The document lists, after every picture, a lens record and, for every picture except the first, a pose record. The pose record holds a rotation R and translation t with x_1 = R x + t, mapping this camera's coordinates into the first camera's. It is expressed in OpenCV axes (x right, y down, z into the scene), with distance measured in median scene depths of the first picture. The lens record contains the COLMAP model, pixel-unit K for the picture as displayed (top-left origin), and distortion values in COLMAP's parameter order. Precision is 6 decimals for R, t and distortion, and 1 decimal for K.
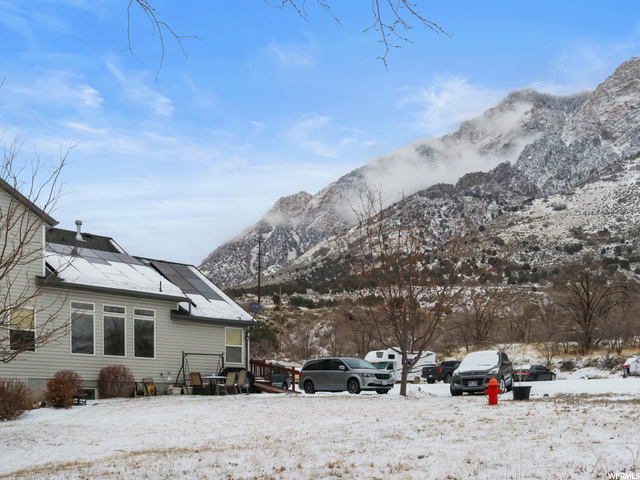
lens RADIAL K [[576.7, 0, 344.6], [0, 576.7, 238.4], [0, 0, 1]] dist [-0.100885, 0.003830]
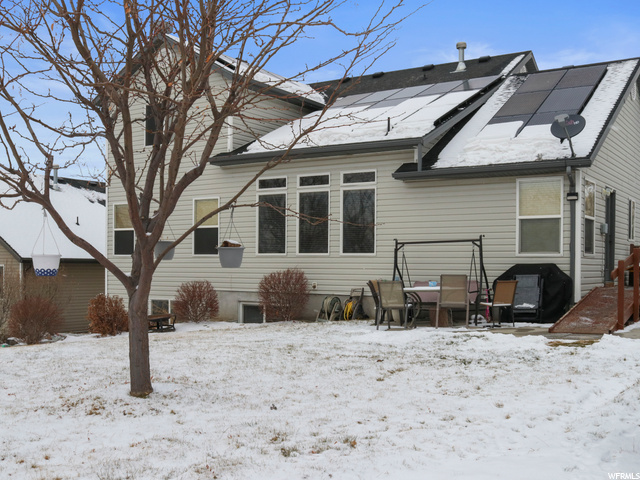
lens RADIAL K [[703.5, 0, 320.0], [0, 703.5, 240.0], [0, 0, 1]] dist [-0.061119, -0.003278]
pose [[0.215446, -0.035375, -0.975875, 0.134540], [0.239238, 0.970801, 0.017626, 0.068739], [0.946757, -0.237264, 0.217619, 0.318973]]
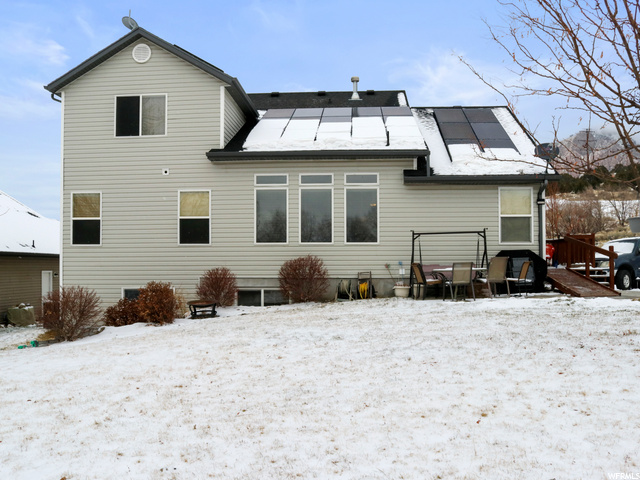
lens RADIAL K [[576.7, 0, 344.6], [0, 576.7, 238.4], [0, 0, 1]] dist [-0.100885, 0.003830]
pose [[0.663710, -0.032131, -0.747300, 0.062157], [0.191768, 0.972994, 0.128482, 0.043581], [0.722990, -0.228583, 0.651947, 0.208193]]
